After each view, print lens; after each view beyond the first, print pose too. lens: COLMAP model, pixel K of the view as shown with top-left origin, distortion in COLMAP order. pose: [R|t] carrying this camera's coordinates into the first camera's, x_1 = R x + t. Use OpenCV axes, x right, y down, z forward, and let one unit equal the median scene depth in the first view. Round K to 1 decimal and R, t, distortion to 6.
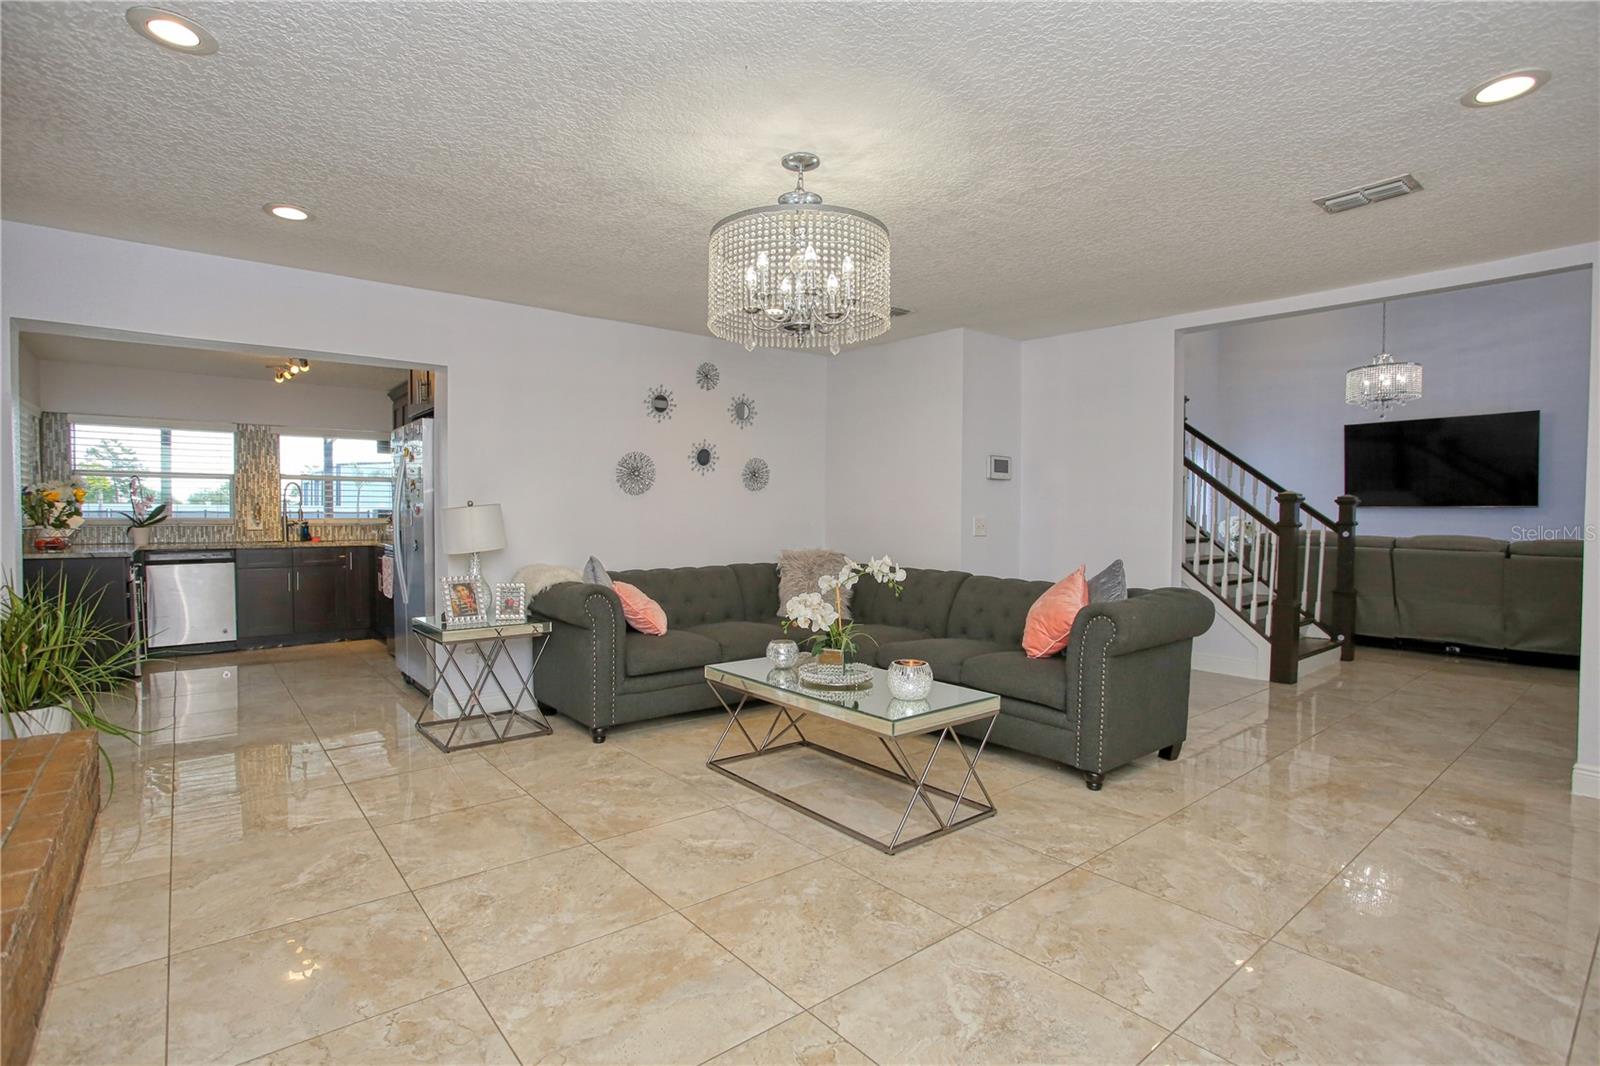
lens RADIAL K [[772.4, 0, 797.2], [0, 772.4, 529.5], [0, 0, 1]] dist [-0.060745, 0.027262]
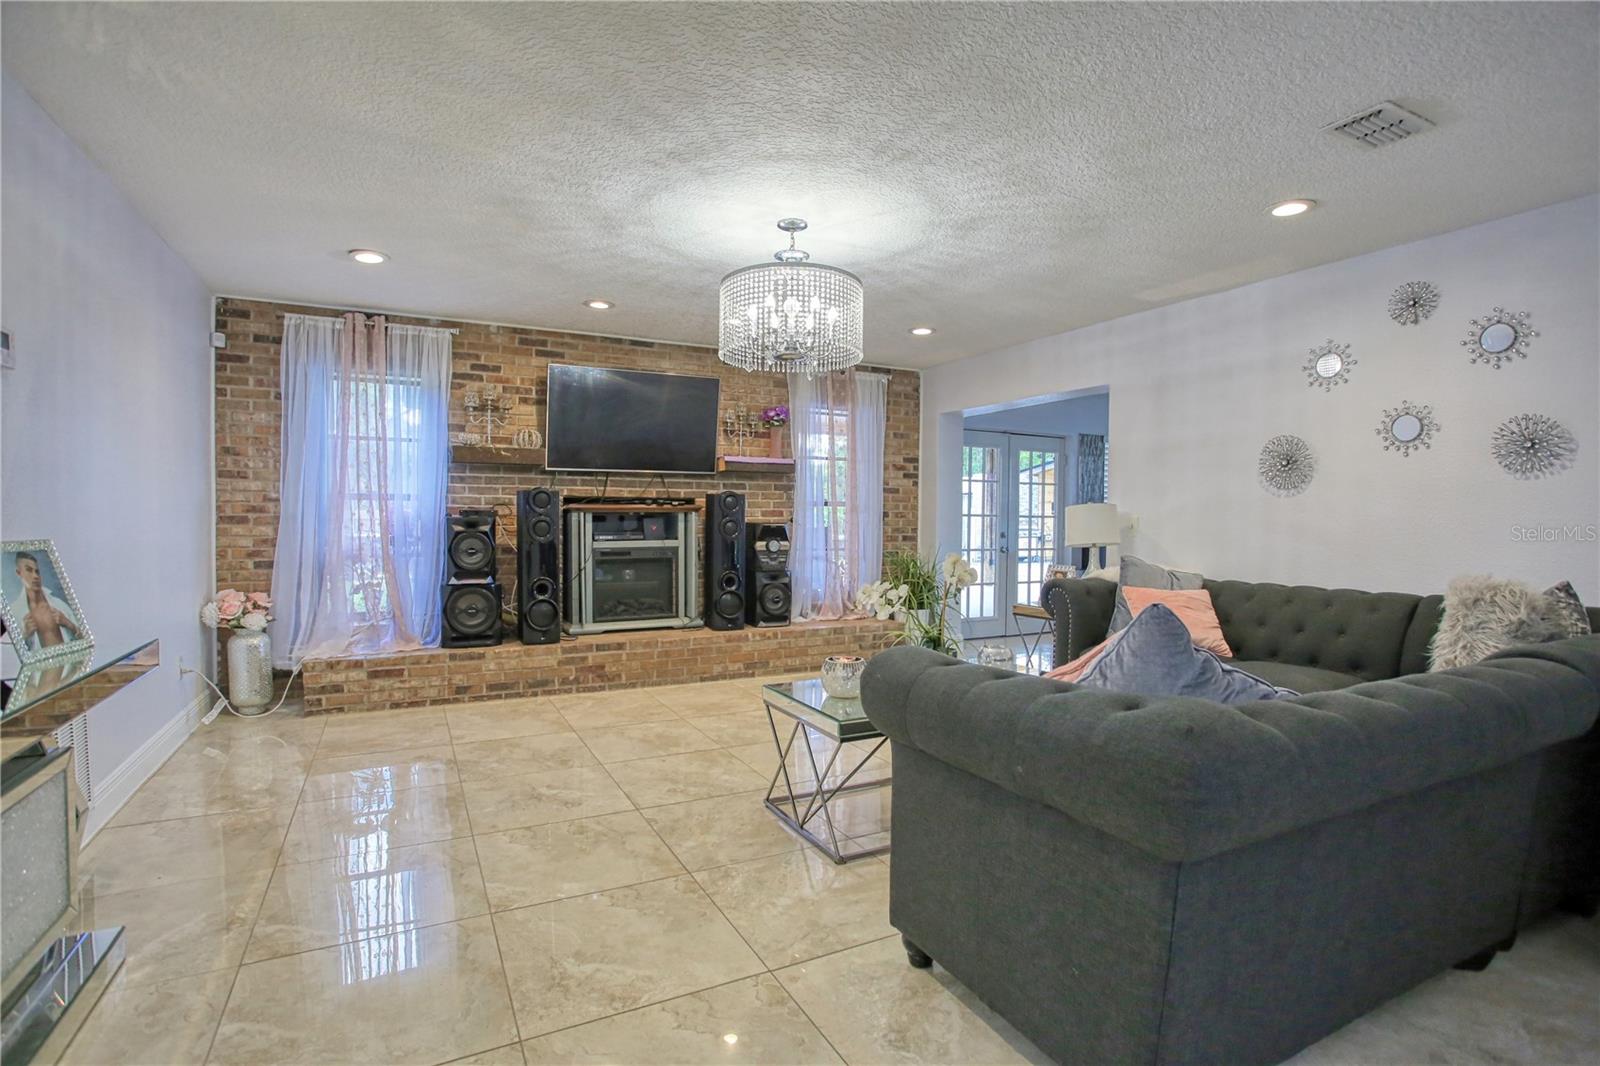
lens RADIAL K [[772.4, 0, 797.2], [0, 772.4, 529.5], [0, 0, 1]] dist [-0.060745, 0.027262]
pose [[-0.206158, 0.006735, -0.978495, 1.131374], [-0.033312, 0.999348, 0.013897, 0.000404], [0.977951, 0.035461, -0.205800, 1.172529]]
